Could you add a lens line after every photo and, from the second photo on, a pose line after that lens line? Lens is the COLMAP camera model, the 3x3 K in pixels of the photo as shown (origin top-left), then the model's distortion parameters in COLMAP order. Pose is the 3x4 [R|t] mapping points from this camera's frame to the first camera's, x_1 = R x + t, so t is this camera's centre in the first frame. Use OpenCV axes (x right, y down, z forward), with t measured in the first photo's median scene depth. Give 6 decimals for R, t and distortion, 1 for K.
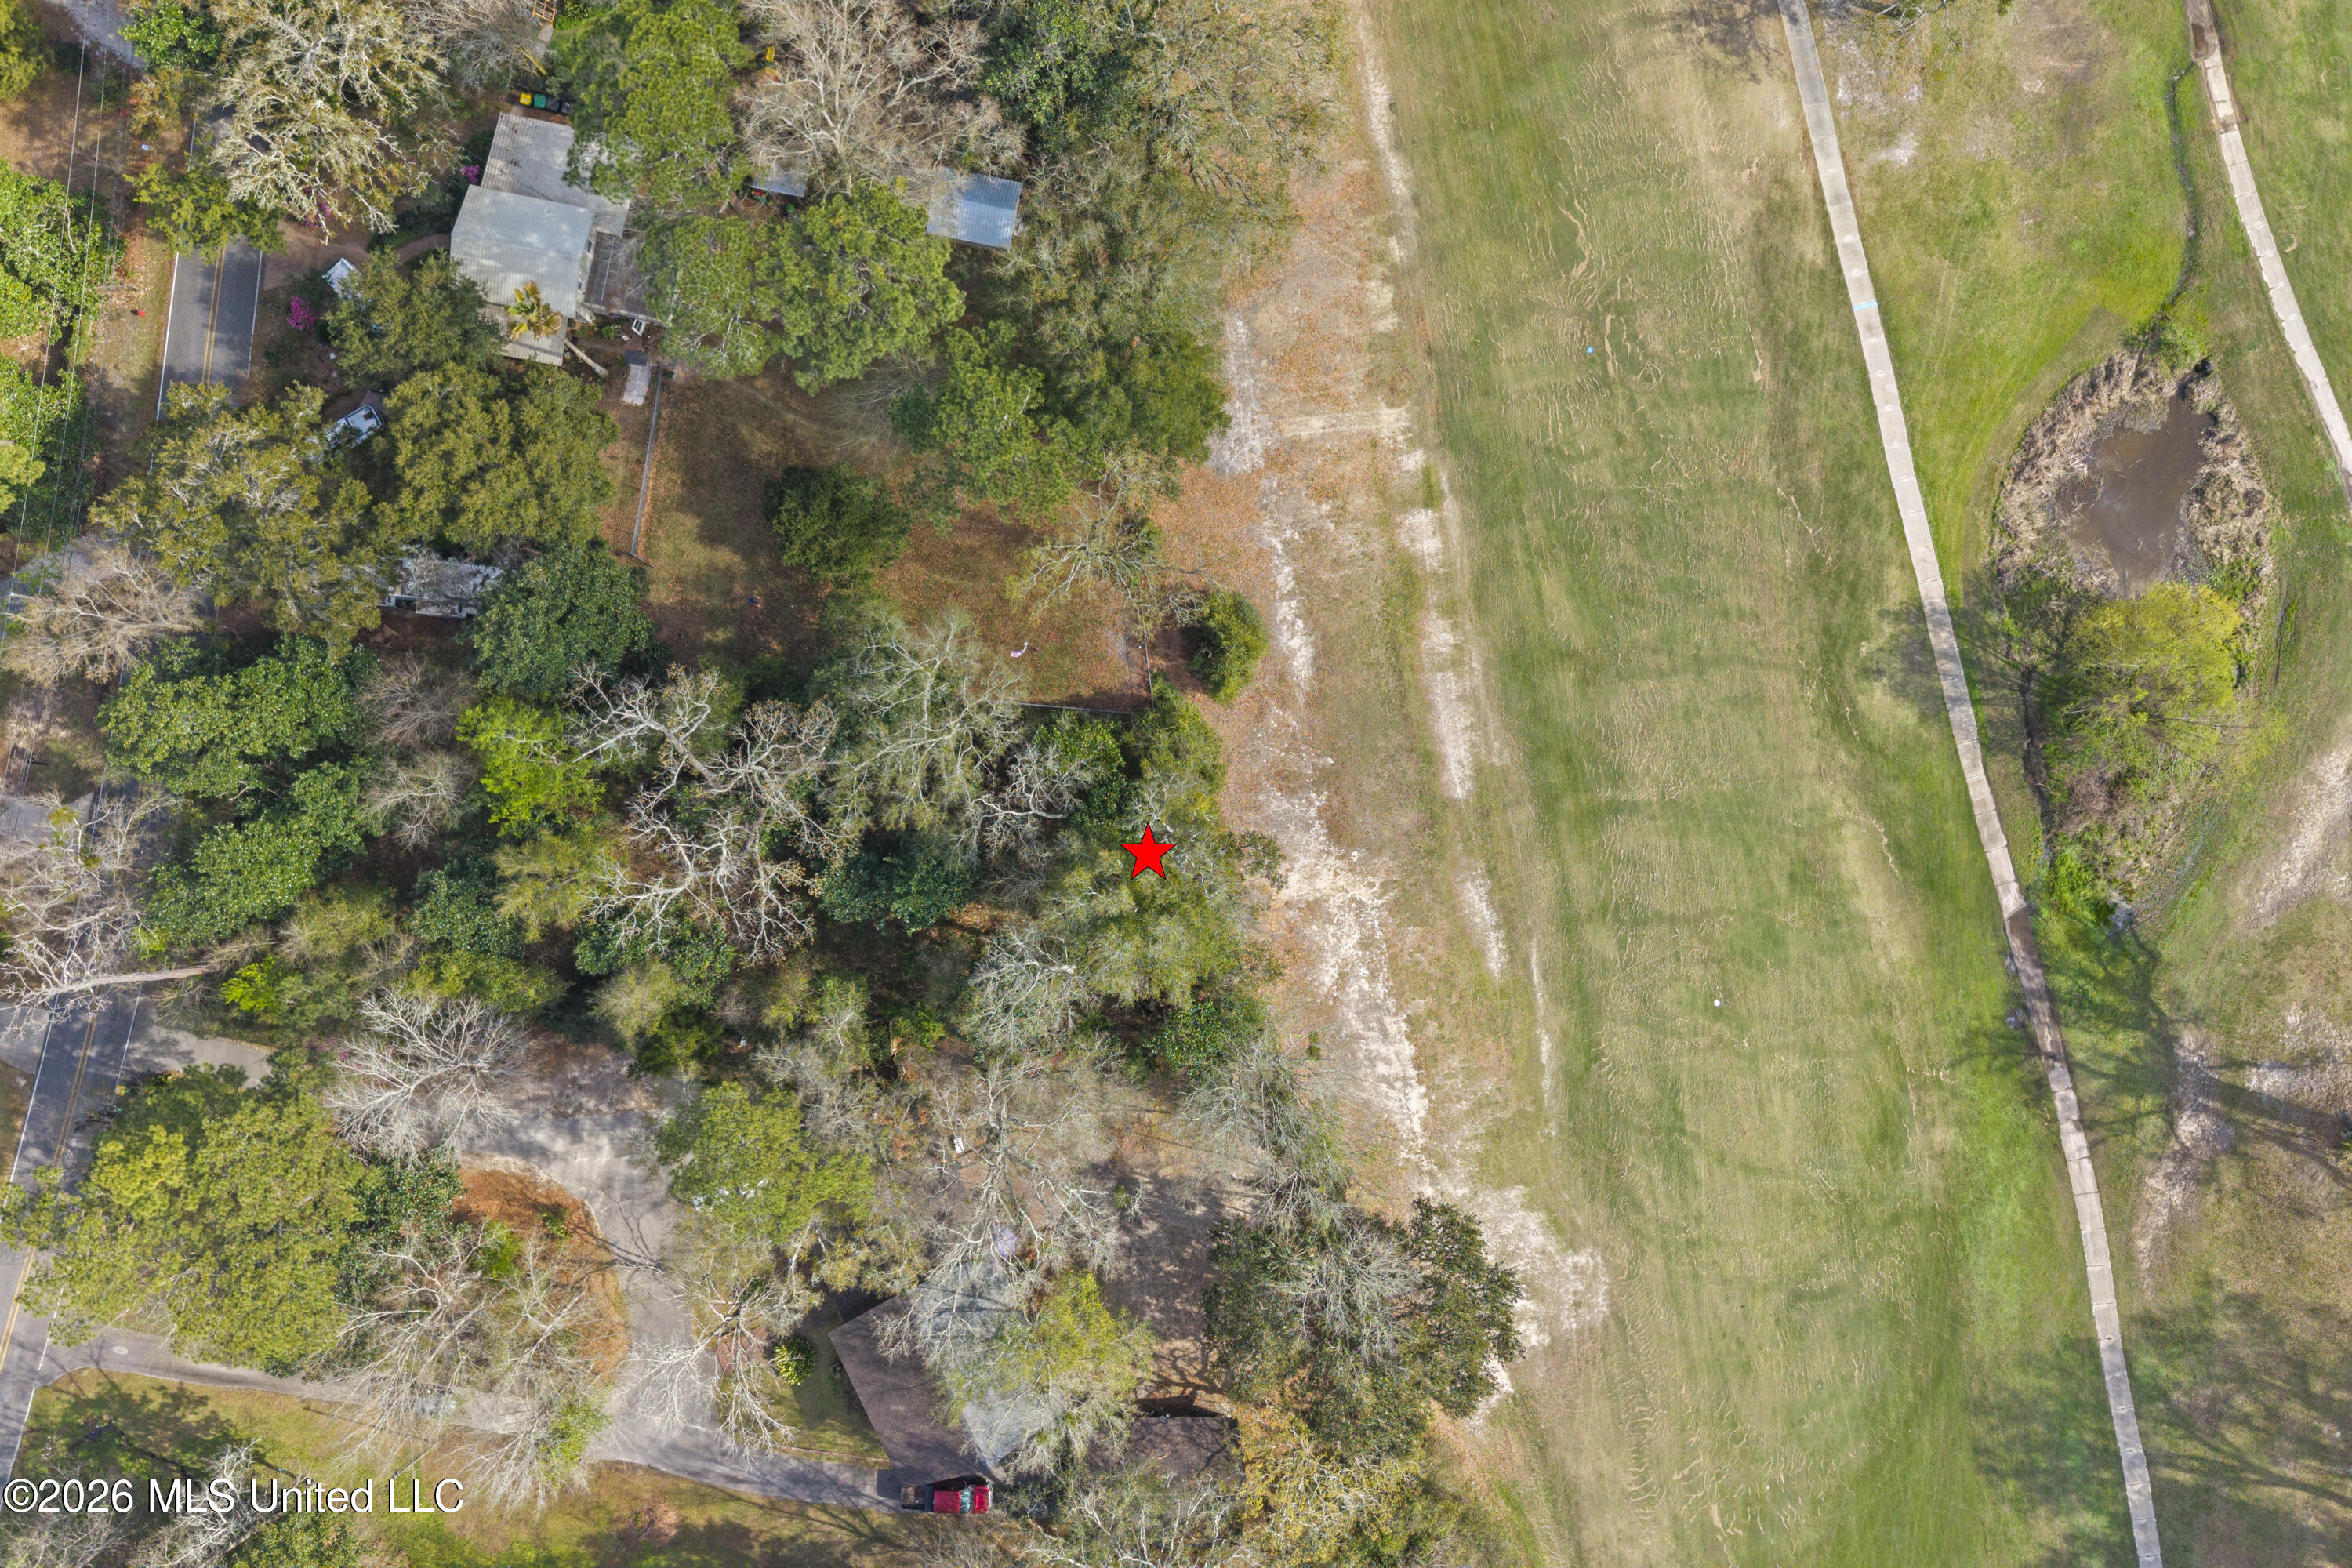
lens RADIAL K [[1875.2, 0, 1175.3], [0, 1875.2, 780.1], [0, 0, 1]] dist [0.032138, -0.034374]
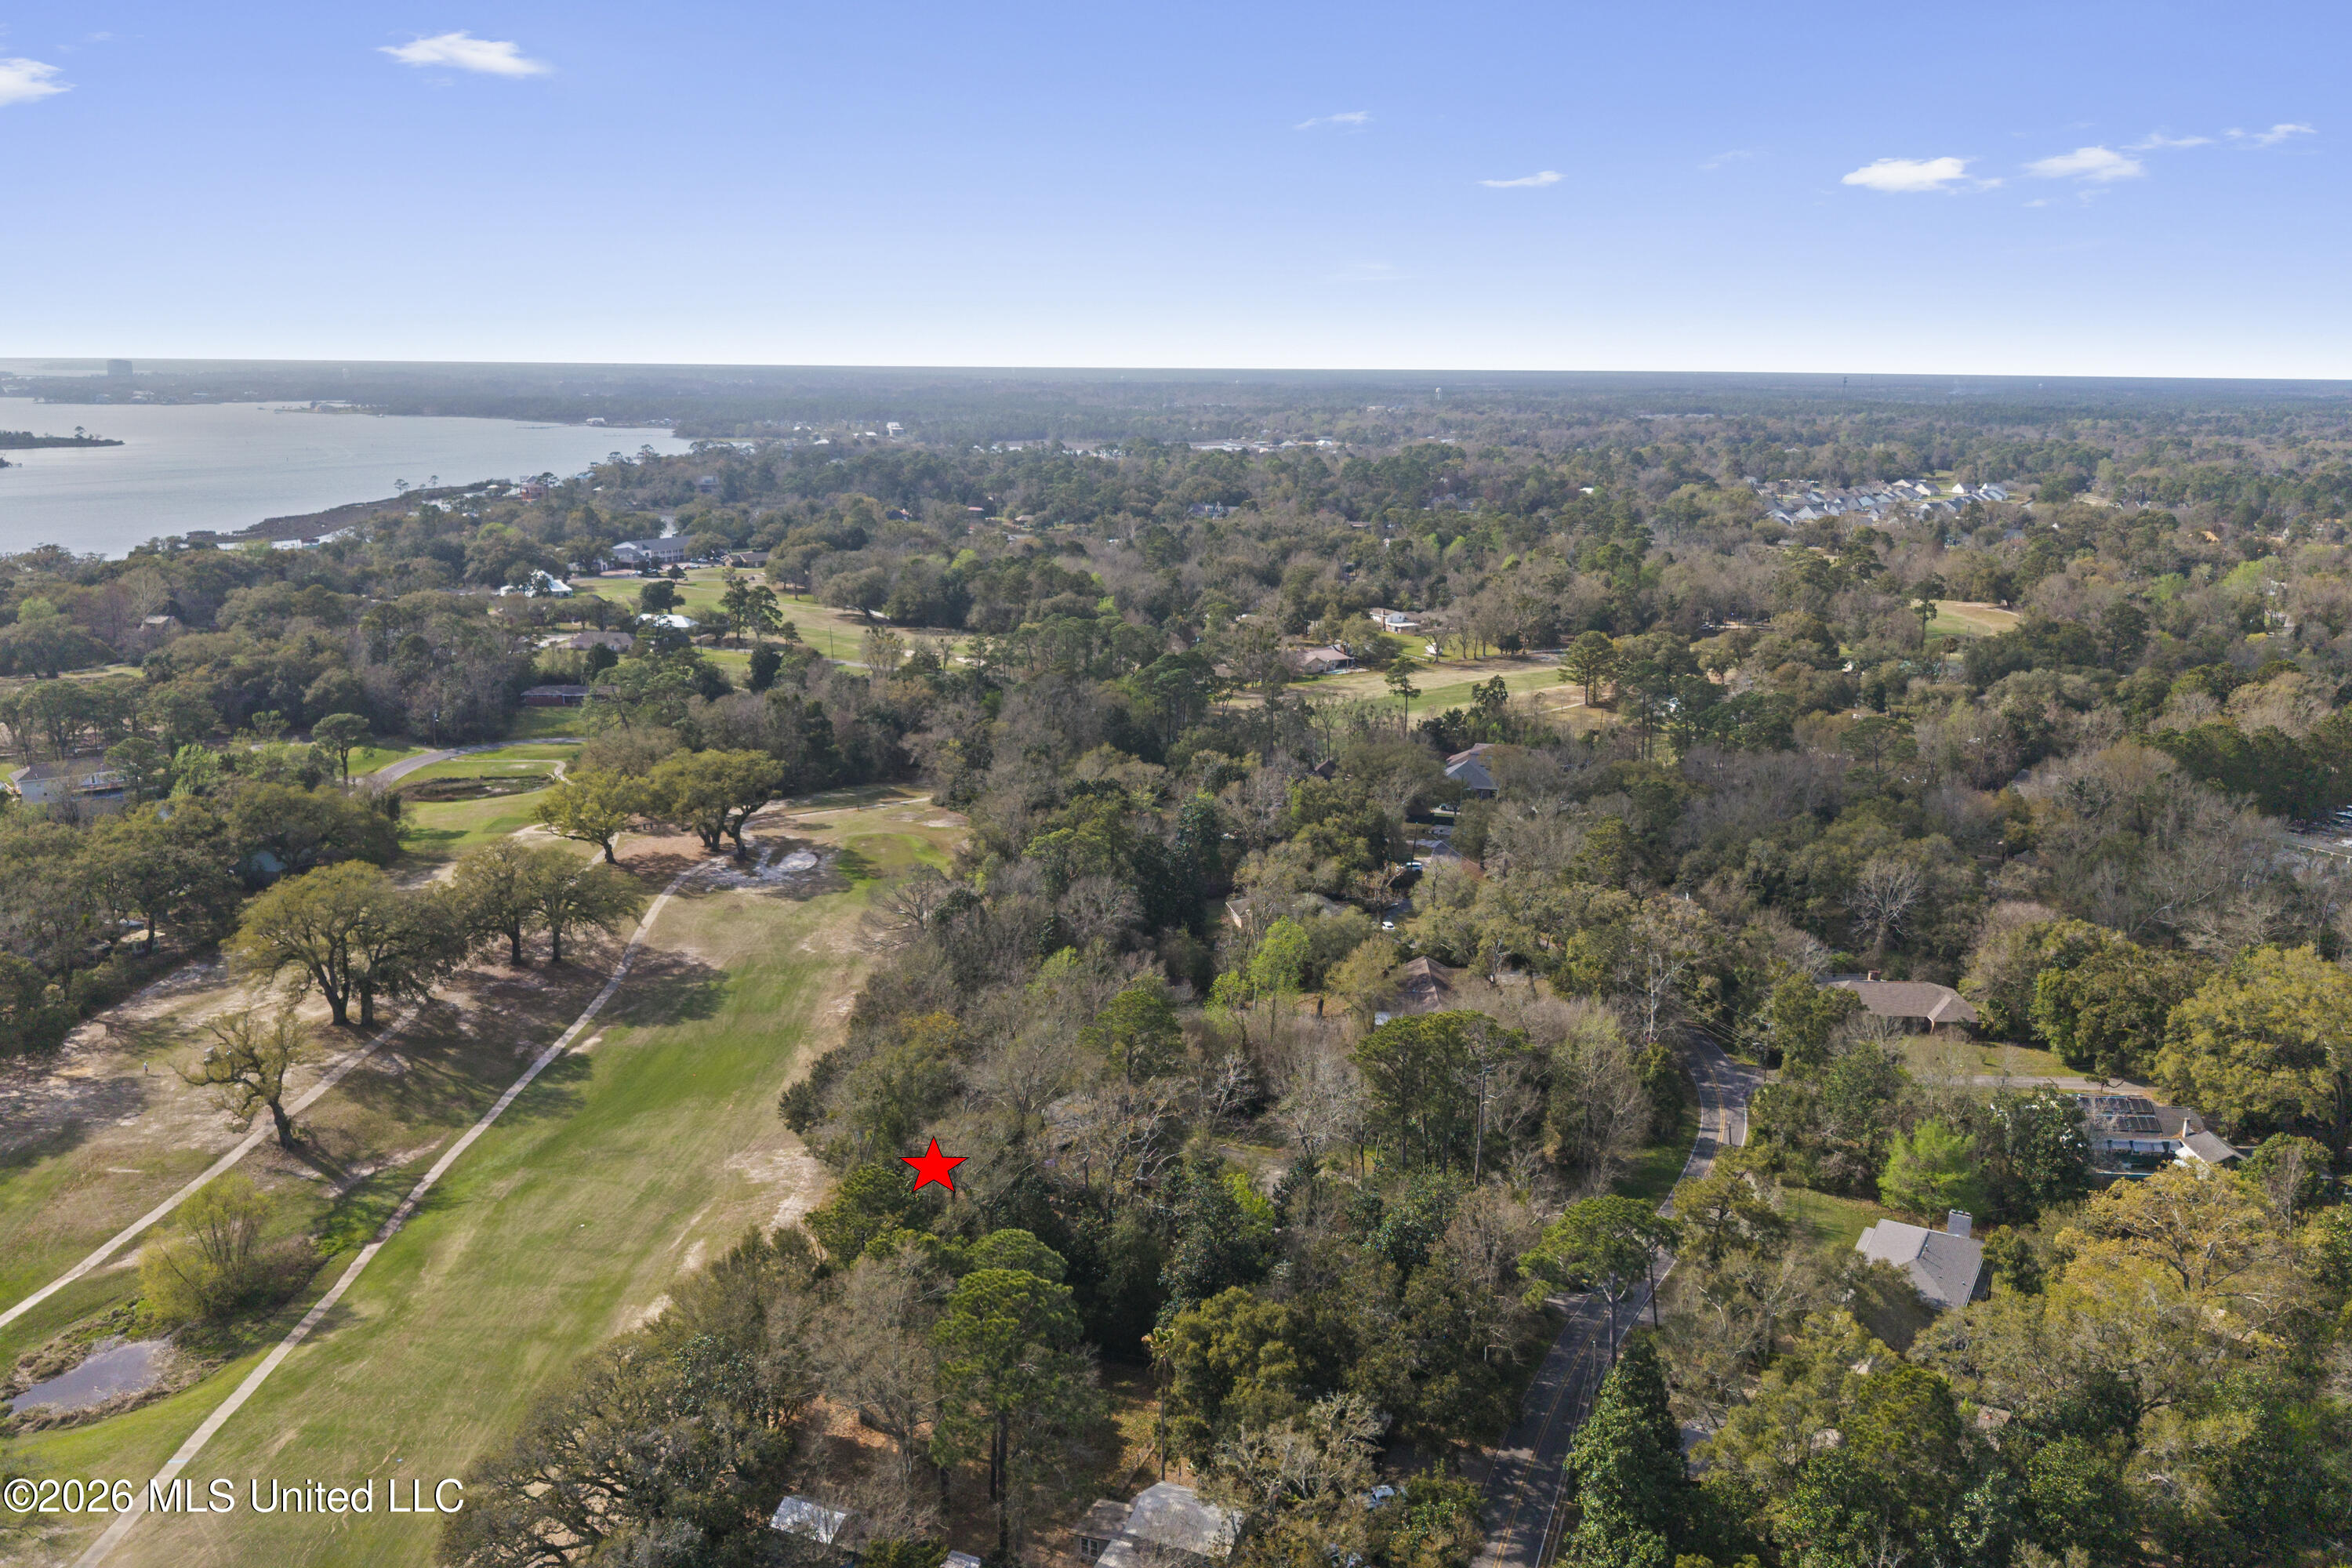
lens RADIAL K [[1875.2, 0, 1174.7], [0, 1875.2, 784.2], [0, 0, 1]] dist [0.032138, -0.034374]
pose [[-0.975354, -0.056156, 0.213382, -0.504817], [0.220486, -0.211022, 0.952290, -1.188001], [-0.008448, 0.975867, 0.218203, 0.296536]]
